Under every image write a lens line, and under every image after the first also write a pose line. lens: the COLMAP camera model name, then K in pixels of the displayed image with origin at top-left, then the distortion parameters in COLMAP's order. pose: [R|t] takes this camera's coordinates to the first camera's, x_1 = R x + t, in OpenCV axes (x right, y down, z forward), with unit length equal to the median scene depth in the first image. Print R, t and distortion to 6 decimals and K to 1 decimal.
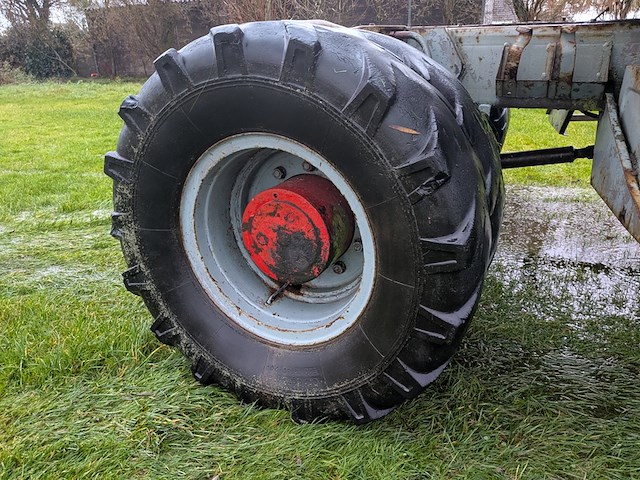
lens RADIAL K [[470.8, 0, 320.5], [0, 470.8, 229.6], [0, 0, 1]] dist [0.002912, -0.003260]
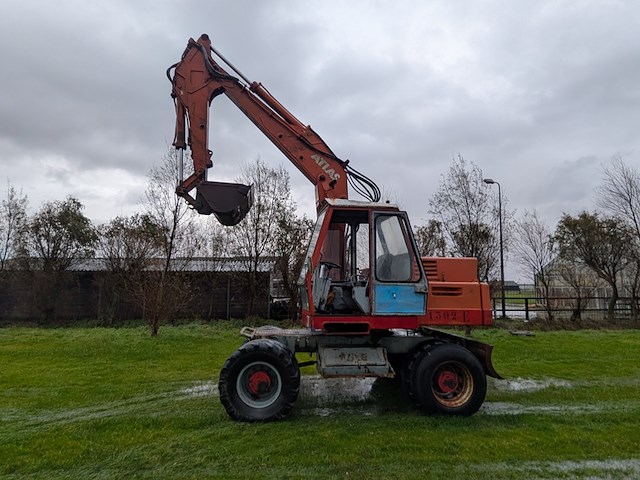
lens RADIAL K [[381.3, 0, 308.0], [0, 381.3, 238.6], [0, 0, 1]] dist [0.003399, 0.000538]
pose [[0.898174, 0.097743, 0.428637, -1.475550], [0.110931, 0.893040, -0.436089, 0.458510], [-0.425415, 0.439233, 0.791263, -3.005930]]
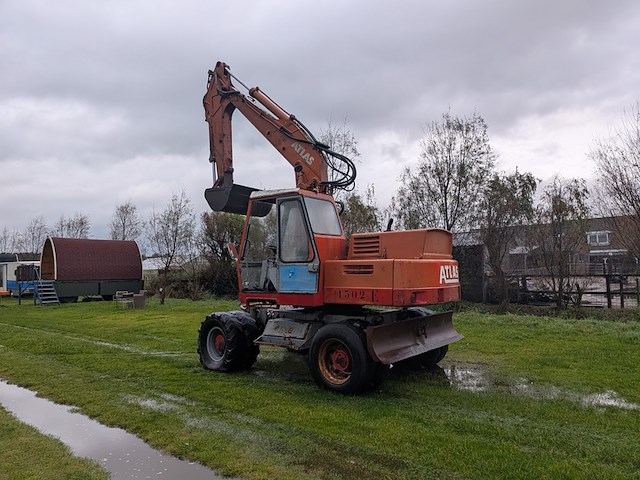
lens RADIAL K [[474.1, 0, 320.0], [0, 474.1, 240.0], [0, 0, 1]] dist [0.025662, -0.000931]
pose [[0.951177, -0.001125, -0.308643, 3.203223], [-0.117970, 0.922741, -0.366922, 0.928152], [0.285210, 0.385418, 0.877558, -4.779992]]
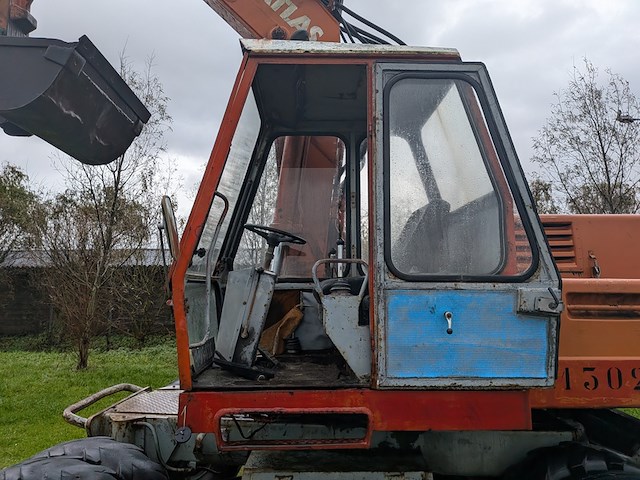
lens RADIAL K [[470.8, 0, 320.5], [0, 470.8, 229.6], [0, 0, 1]] dist [0.002912, -0.003260]
pose [[0.939697, 0.076455, 0.333353, 0.225199], [0.083476, 0.893943, -0.440338, -0.303024], [-0.331665, 0.441611, 0.833653, -1.193435]]
